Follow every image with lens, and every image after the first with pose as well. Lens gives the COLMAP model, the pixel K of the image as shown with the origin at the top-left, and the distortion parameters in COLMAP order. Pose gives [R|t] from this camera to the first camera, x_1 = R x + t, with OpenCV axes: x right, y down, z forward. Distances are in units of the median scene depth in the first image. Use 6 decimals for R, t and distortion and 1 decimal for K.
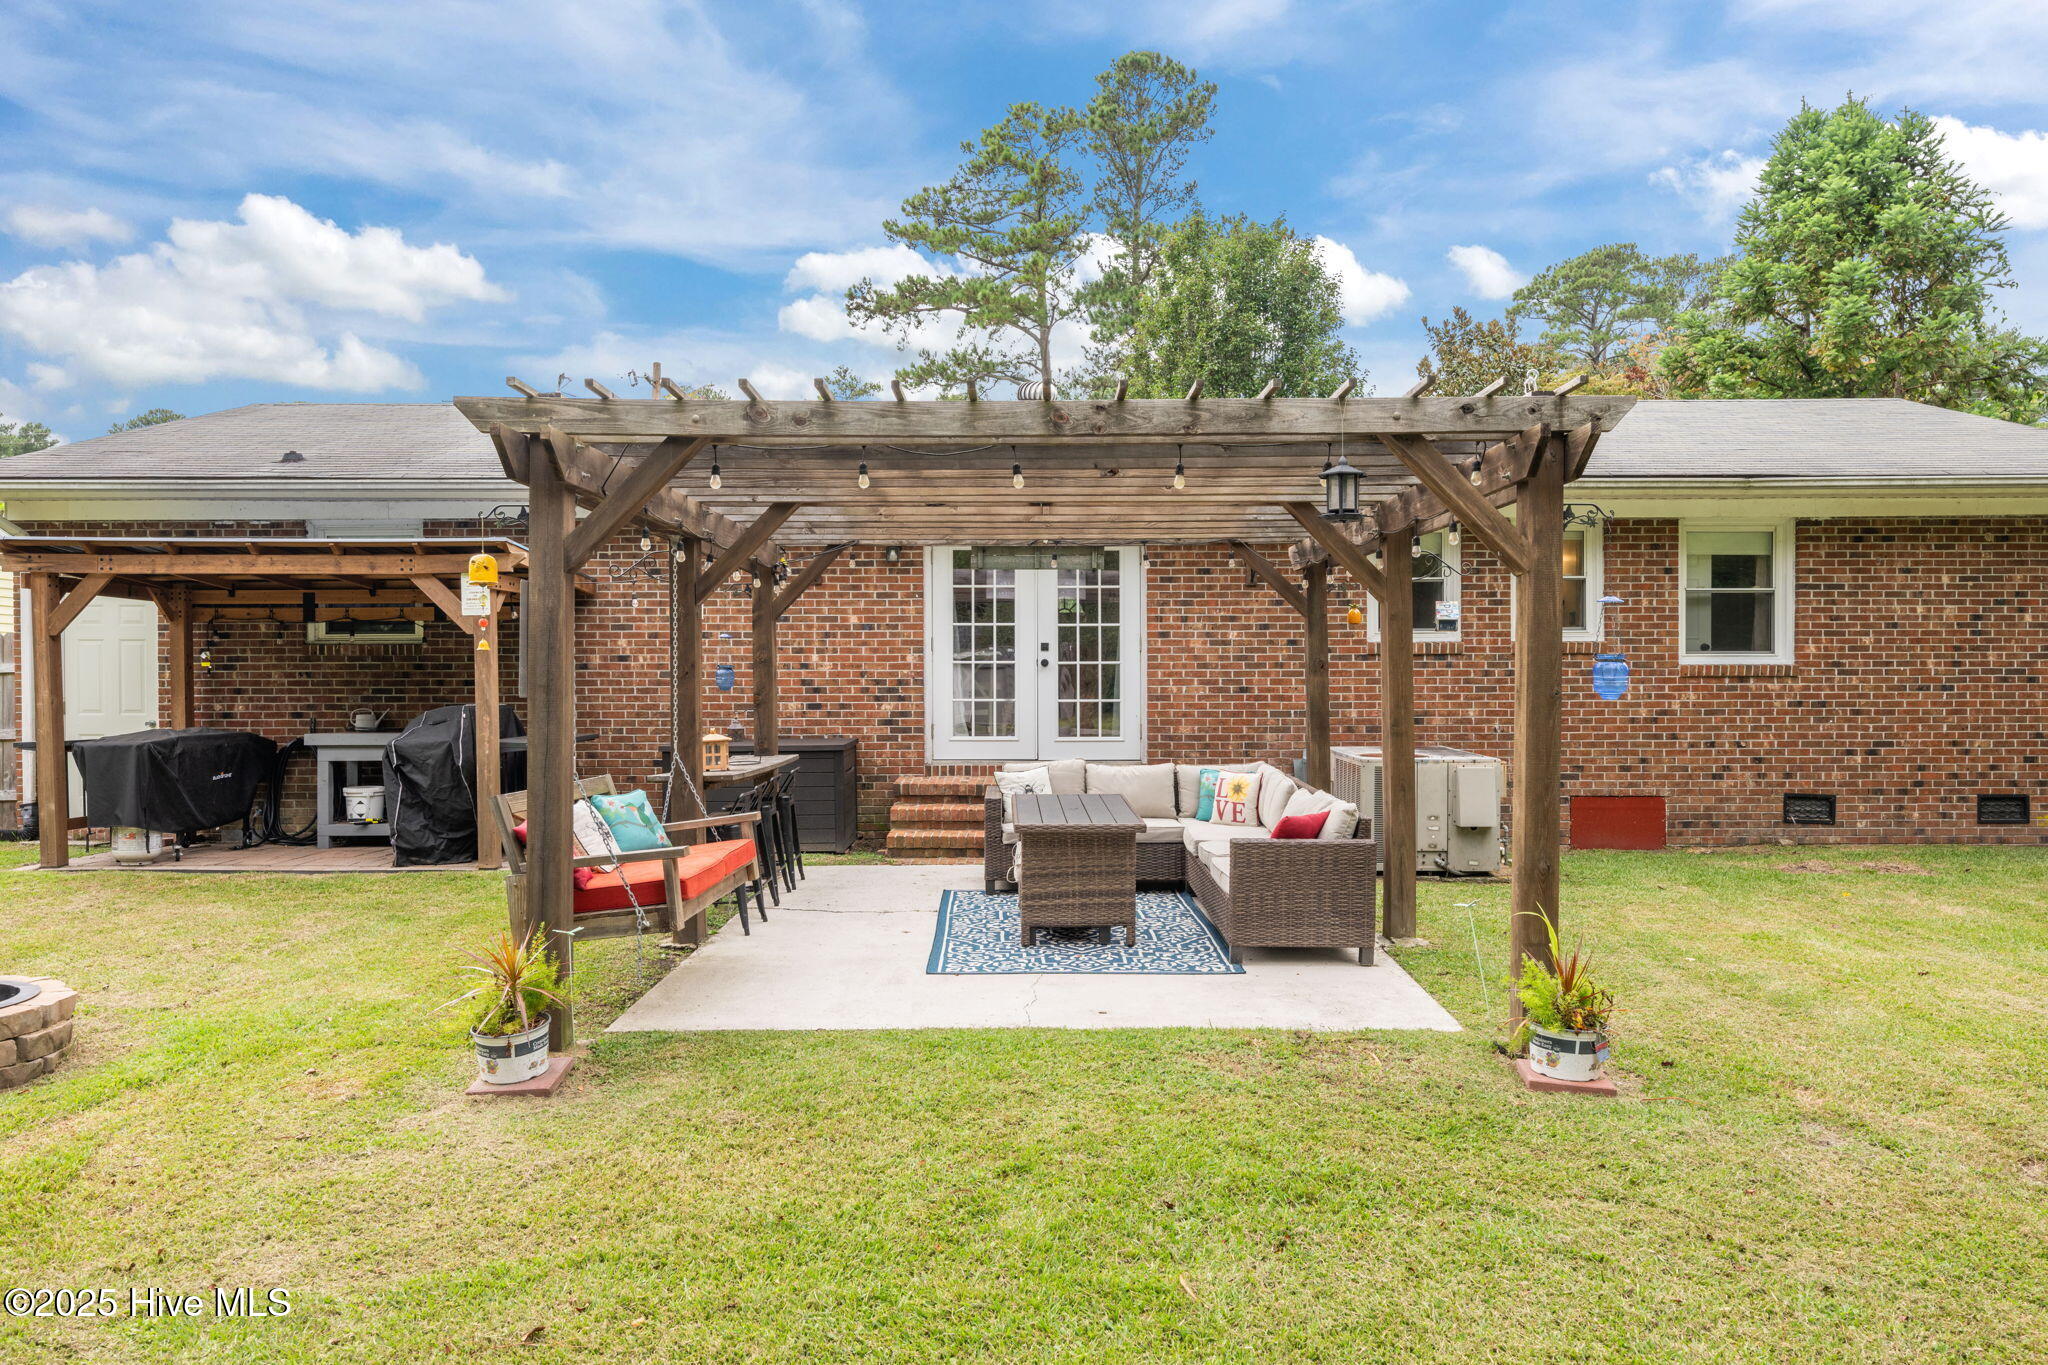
lens RADIAL K [[903.2, 0, 1036.8], [0, 903.2, 679.5], [0, 0, 1]] dist [-0.000773, -0.000303]
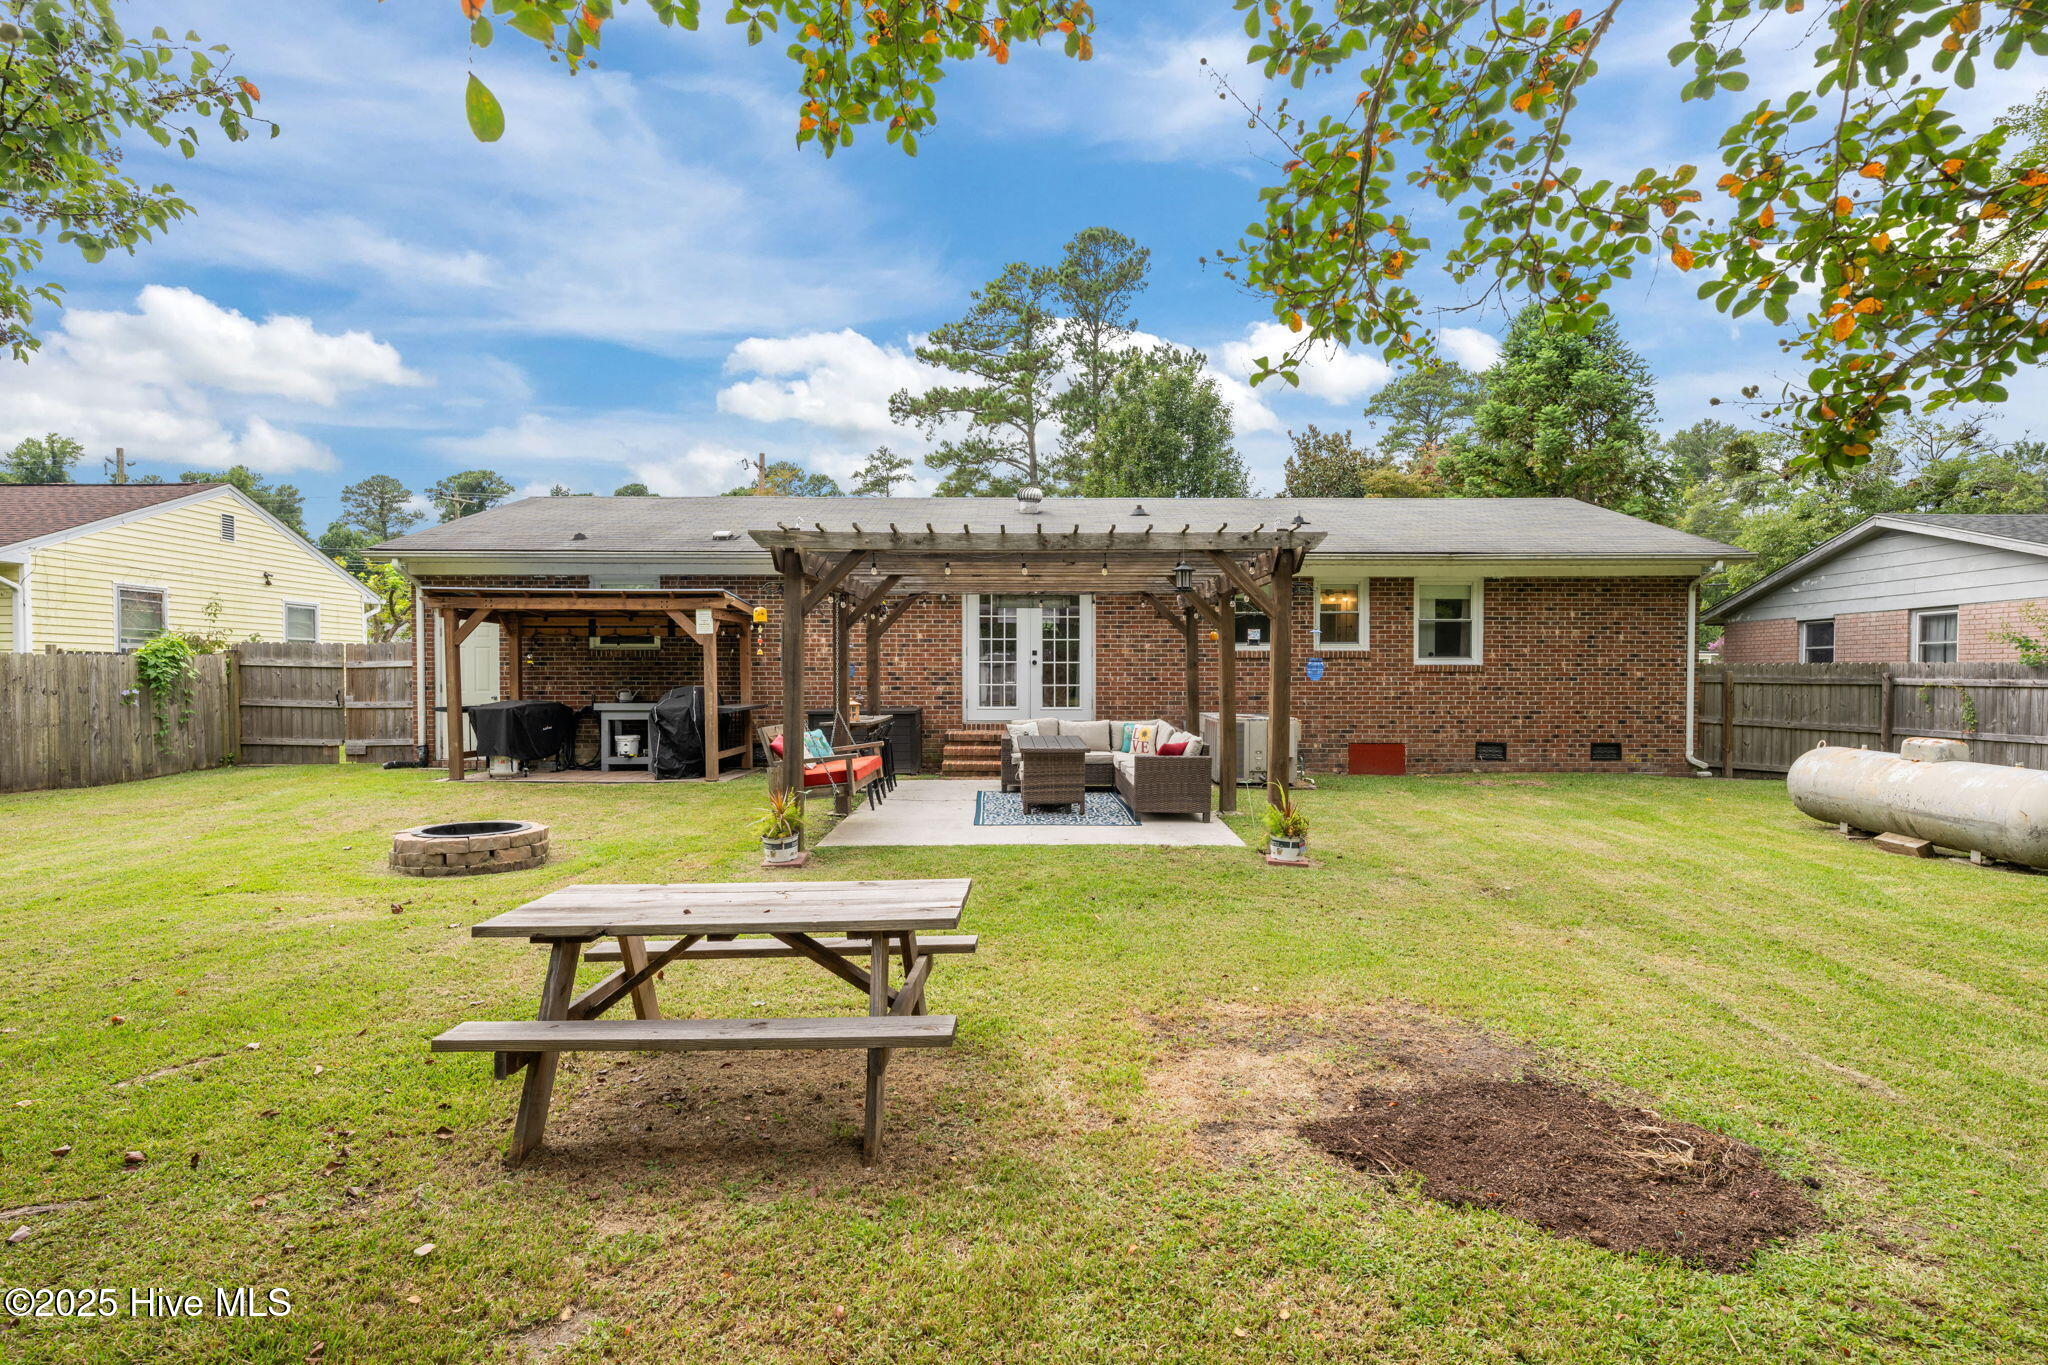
lens RADIAL K [[805.4, 0, 1024.0], [0, 805.4, 682.5], [0, 0, 1]] dist [-0.000719, -0.000084]
pose [[0.999970, 0.002740, 0.007293, -0.021213], [-0.002756, 0.999994, 0.002266, 0.014987], [-0.007287, -0.002286, 0.999971, -0.487238]]
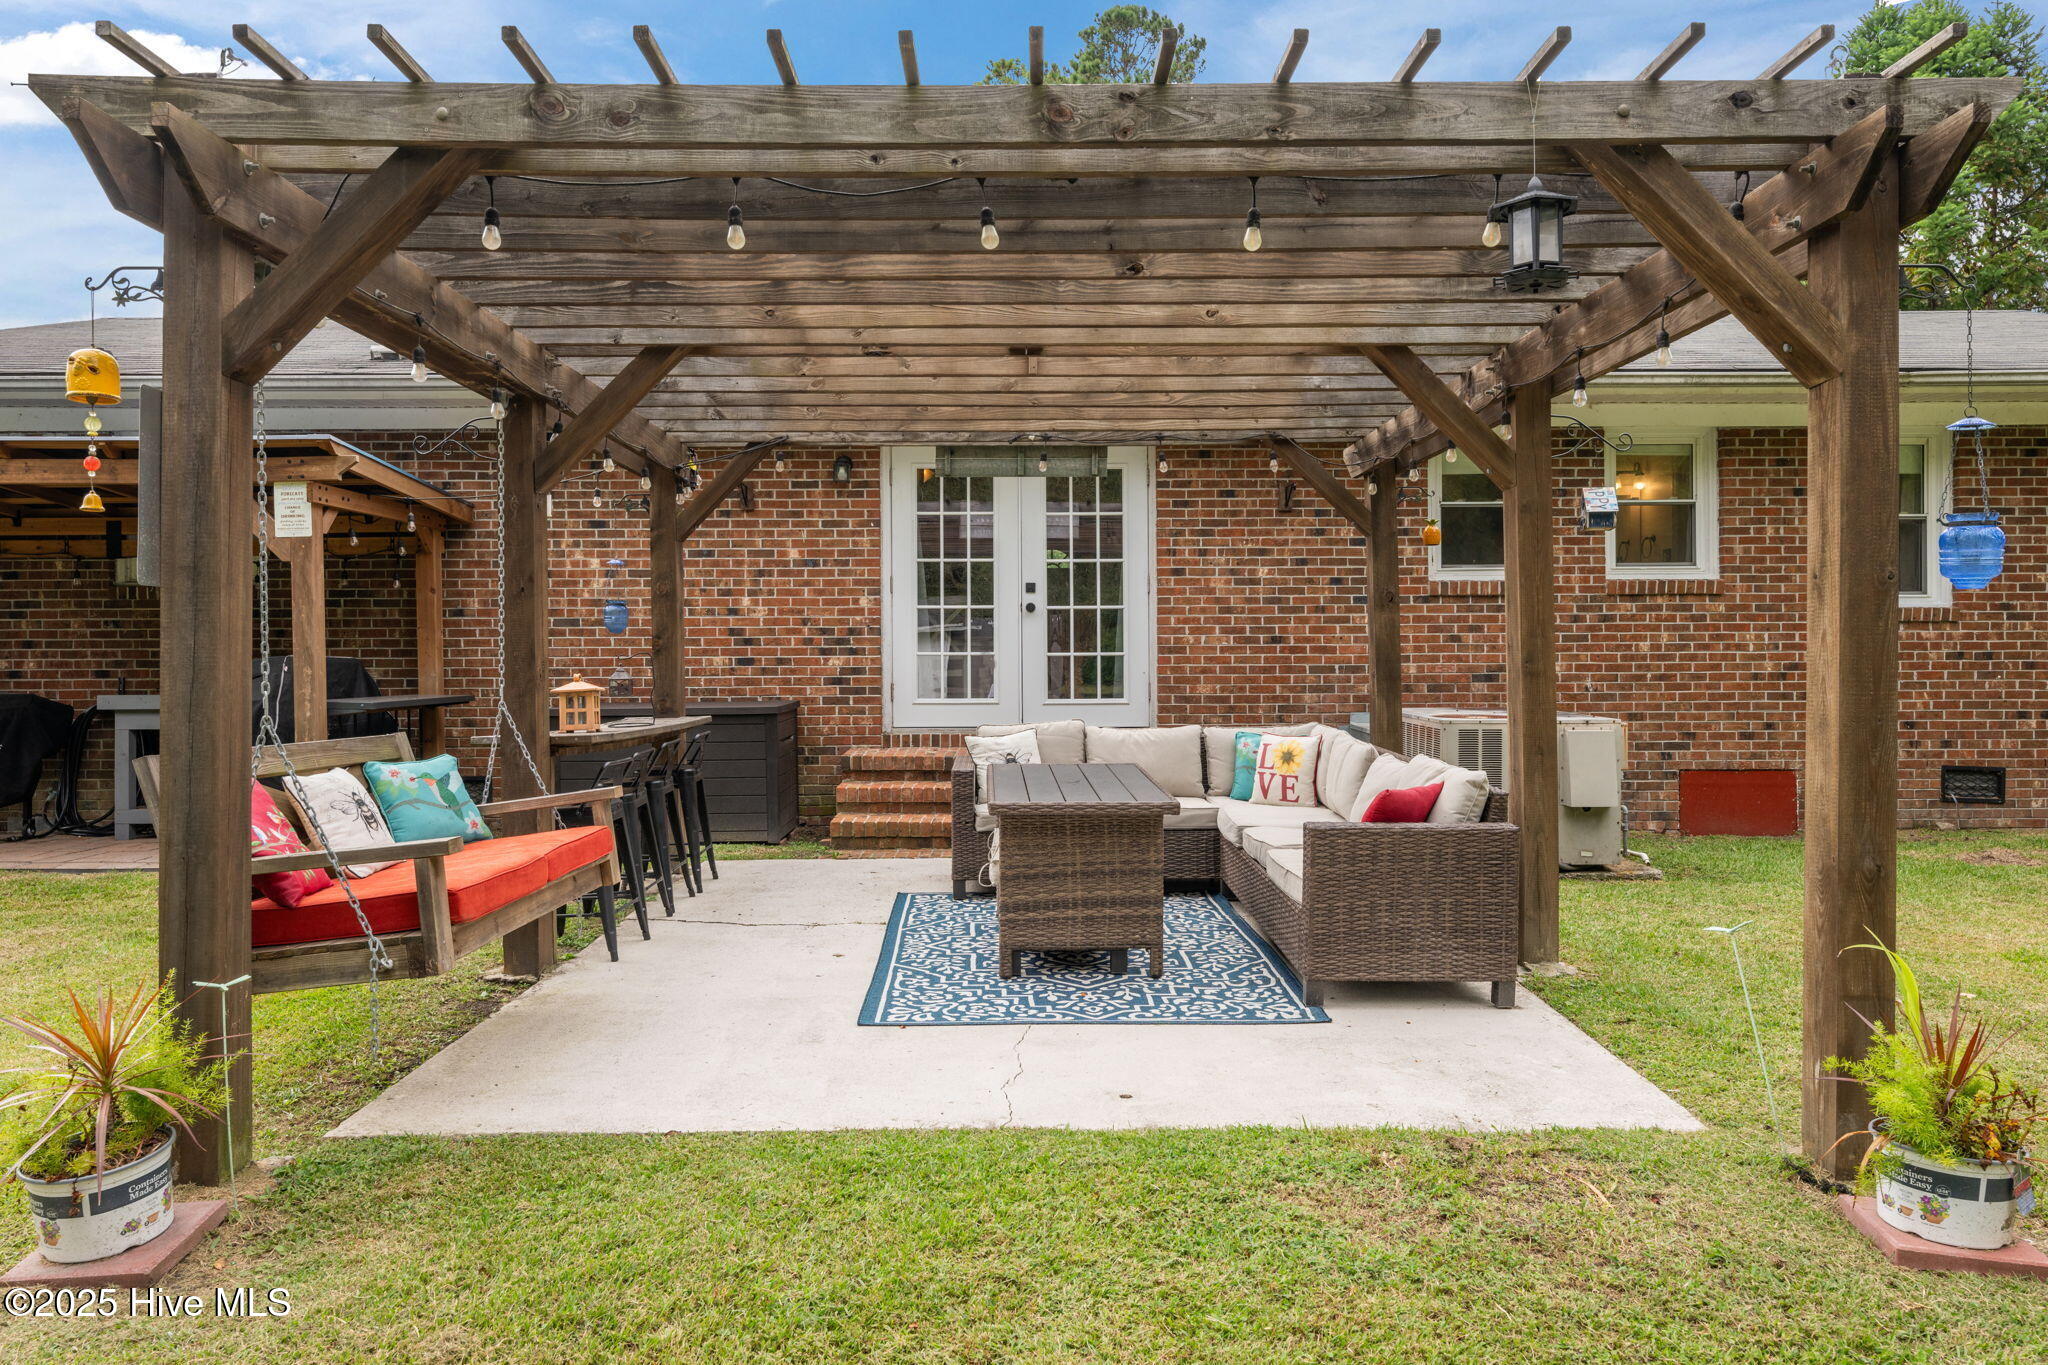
lens RADIAL K [[805.4, 0, 1024.0], [0, 805.4, 682.5], [0, 0, 1]] dist [-0.000719, -0.000084]
pose [[0.999989, -0.002568, 0.003987, -0.000195], [0.002577, 0.999994, -0.002160, 0.050718], [-0.003982, 0.002170, 0.999990, 0.280016]]
